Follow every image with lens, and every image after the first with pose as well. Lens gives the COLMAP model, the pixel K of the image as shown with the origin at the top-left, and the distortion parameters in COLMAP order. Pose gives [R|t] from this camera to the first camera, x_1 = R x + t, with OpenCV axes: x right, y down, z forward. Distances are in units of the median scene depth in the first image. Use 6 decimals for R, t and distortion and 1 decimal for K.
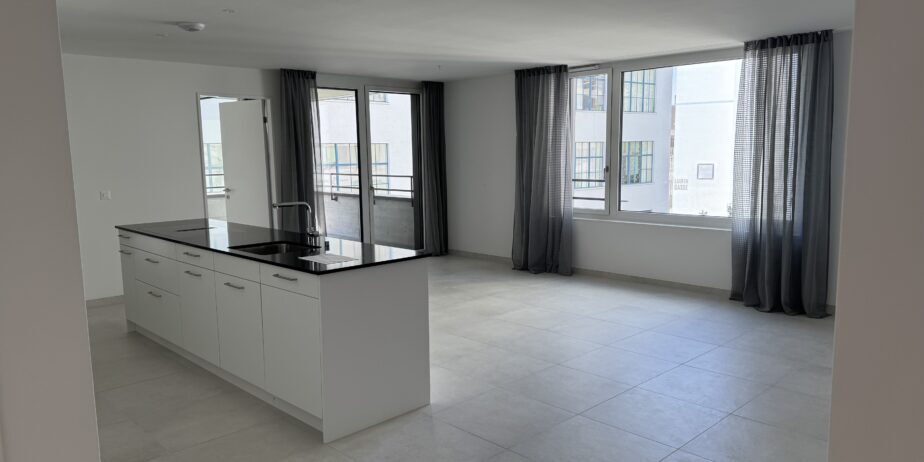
lens RADIAL K [[640.7, 0, 462.0], [0, 640.7, 231.0], [0, 0, 1]] dist [0.140704, -0.000999]
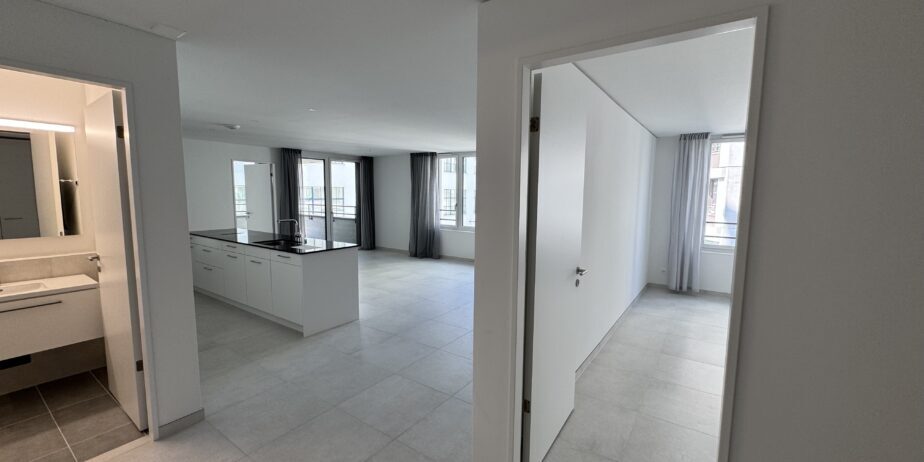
lens RADIAL K [[365.8, 0, 462.0], [0, 365.8, 231.0], [0, 0, 1]] dist [0.000230, 0.000049]
pose [[0.980844, 0.005948, 0.194704, 0.022446], [-0.001804, 0.999768, -0.021453, 0.007930], [-0.194786, 0.020691, 0.980627, -0.102372]]
